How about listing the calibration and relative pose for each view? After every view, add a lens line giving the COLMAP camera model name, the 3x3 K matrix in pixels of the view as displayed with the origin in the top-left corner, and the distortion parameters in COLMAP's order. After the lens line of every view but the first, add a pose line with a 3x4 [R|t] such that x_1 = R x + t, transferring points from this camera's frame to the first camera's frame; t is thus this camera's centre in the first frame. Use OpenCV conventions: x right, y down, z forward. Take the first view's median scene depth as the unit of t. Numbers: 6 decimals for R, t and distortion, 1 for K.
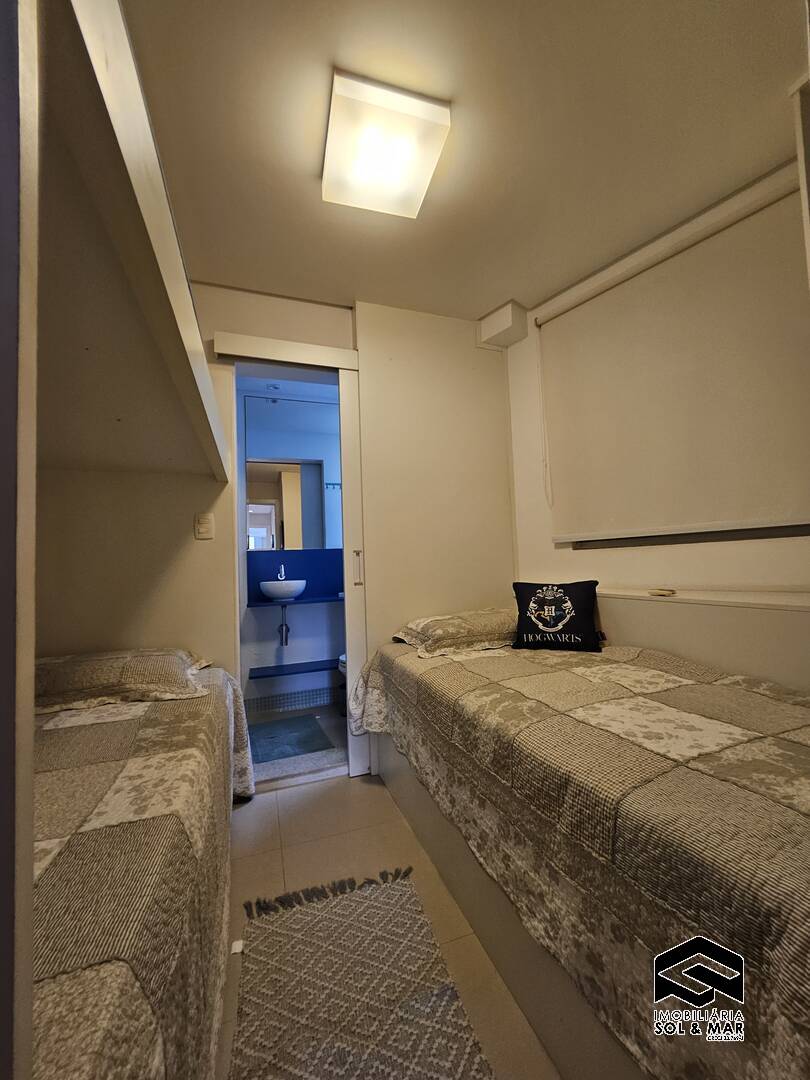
lens RADIAL K [[424.7, 0, 413.7], [0, 424.7, 540.4], [0, 0, 1]] dist [-0.010601, -0.000198]
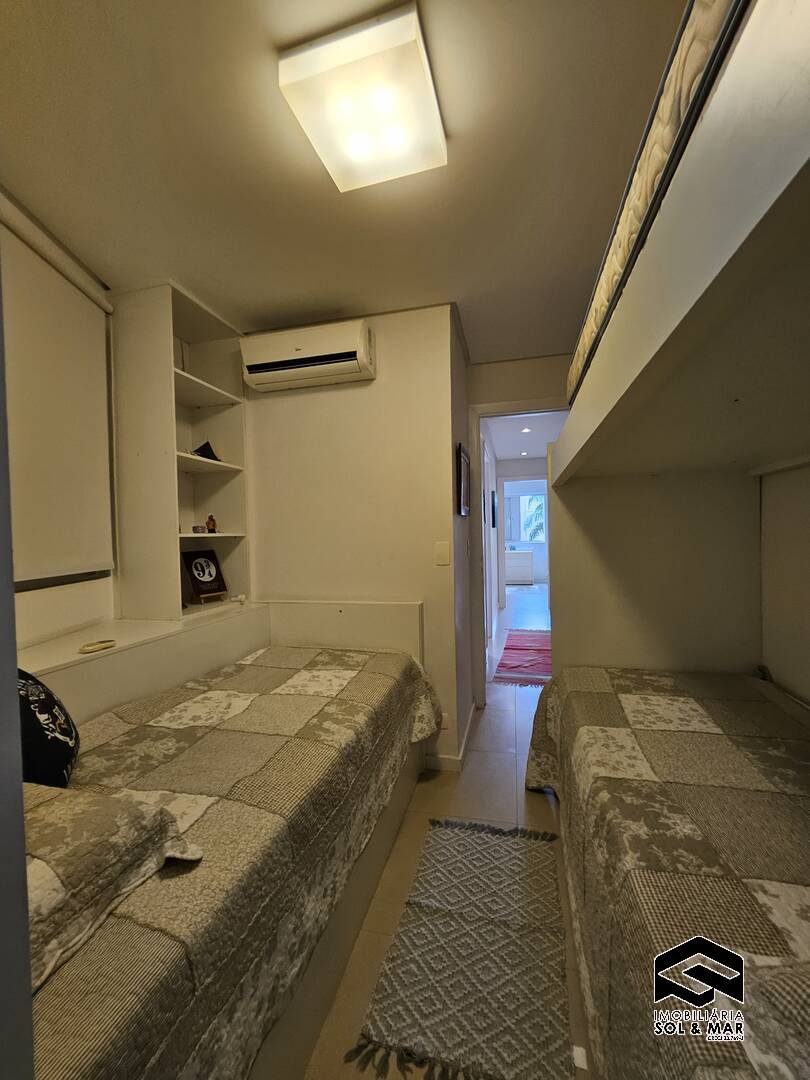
lens RADIAL K [[424.7, 0, 413.7], [0, 424.7, 540.4], [0, 0, 1]] dist [-0.010601, -0.000198]
pose [[-0.829586, 0.051569, 0.555992, -0.641480], [0.022274, 0.997990, -0.059330, -0.038222], [-0.557934, -0.036835, -0.829067, 1.853751]]
